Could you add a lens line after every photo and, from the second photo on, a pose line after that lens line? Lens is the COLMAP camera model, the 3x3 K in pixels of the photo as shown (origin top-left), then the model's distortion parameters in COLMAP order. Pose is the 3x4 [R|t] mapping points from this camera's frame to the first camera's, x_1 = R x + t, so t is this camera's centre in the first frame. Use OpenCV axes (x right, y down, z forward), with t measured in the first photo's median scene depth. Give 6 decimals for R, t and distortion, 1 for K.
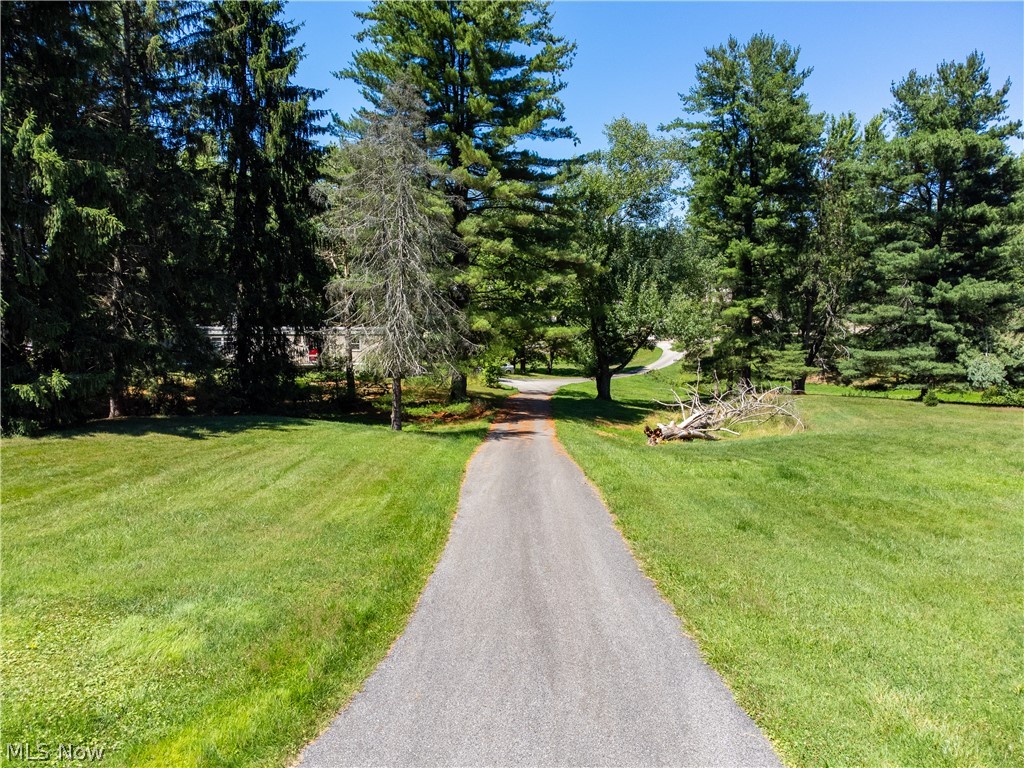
lens RADIAL K [[763.4, 0, 515.7], [0, 763.4, 385.5], [0, 0, 1]] dist [0.014049, 0.001763]
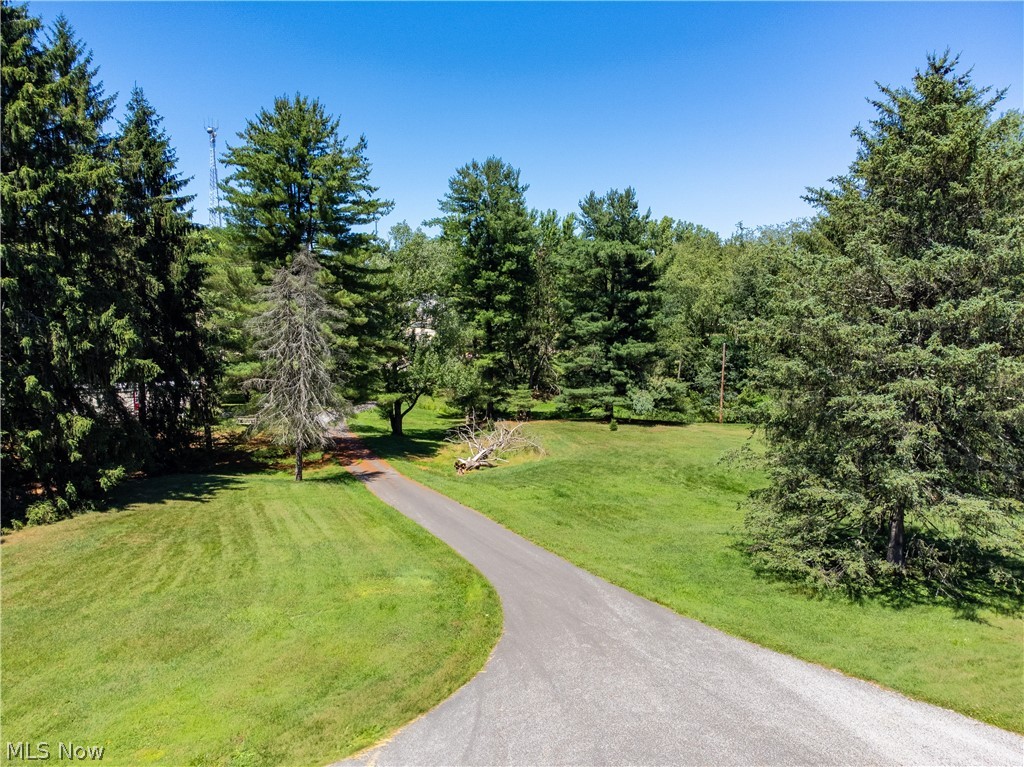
lens RADIAL K [[763.4, 0, 515.7], [0, 763.4, 385.0], [0, 0, 1]] dist [0.014049, 0.001763]
pose [[0.926384, -0.033965, 0.375044, -0.184221], [0.033295, 0.999411, 0.008269, -0.071154], [-0.375104, 0.004827, 0.926970, -0.302660]]
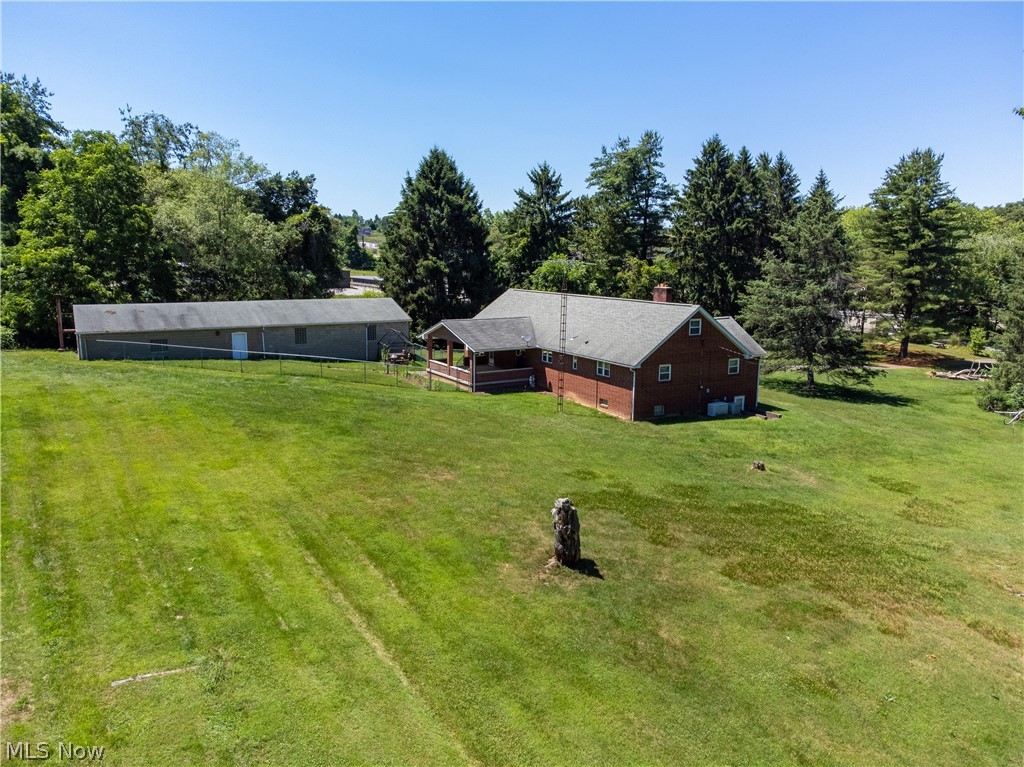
lens RADIAL K [[763.4, 0, 515.7], [0, 763.4, 385.0], [0, 0, 1]] dist [0.014049, 0.001763]
pose [[0.573565, 0.147578, -0.805757, 0.912525], [-0.087447, 0.989048, 0.118901, -0.052710], [0.814479, 0.002264, 0.580188, -1.019947]]
